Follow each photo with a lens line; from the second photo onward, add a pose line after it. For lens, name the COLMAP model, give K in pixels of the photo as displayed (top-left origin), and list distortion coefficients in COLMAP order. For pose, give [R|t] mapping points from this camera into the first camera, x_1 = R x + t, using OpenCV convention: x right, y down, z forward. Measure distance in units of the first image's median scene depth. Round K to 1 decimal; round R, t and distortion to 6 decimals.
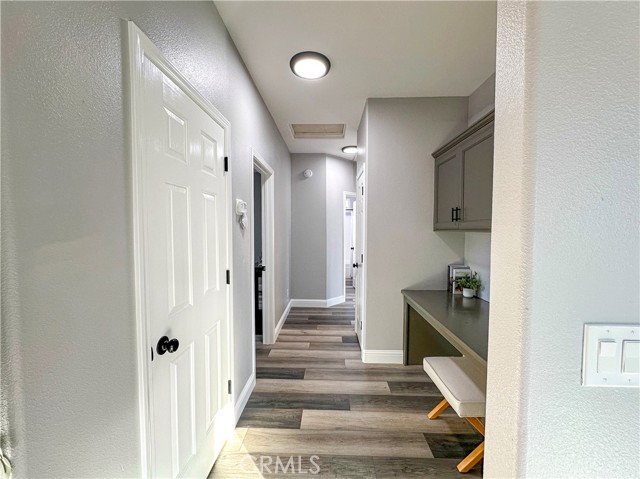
lens RADIAL K [[263.1, 0, 320.0], [0, 263.1, 239.5], [0, 0, 1]] dist [-0.000877, -0.000157]
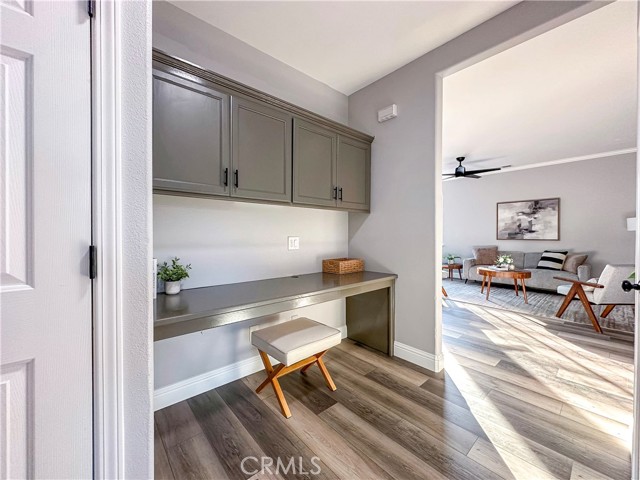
lens RADIAL K [[261.6, 0, 319.7], [0, 261.6, 233.4], [0, 0, 1]] dist [-0.000344, 0.000024]
pose [[-0.686599, -0.006028, 0.727011, -0.195164], [0.023763, 0.999245, 0.030728, 0.042788], [-0.726647, 0.038374, -0.685938, 1.095548]]
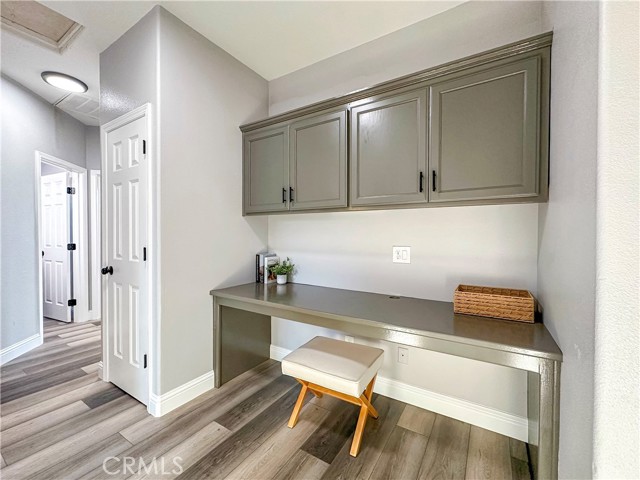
lens RADIAL K [[261.2, 0, 324.6], [0, 261.2, 239.6], [0, 0, 1]] dist [-0.001524, -0.000170]
pose [[0.489083, -0.007323, 0.872206, -0.189833], [0.029062, 0.999546, -0.007905, 0.061698], [-0.871753, 0.029214, 0.489074, 0.351020]]
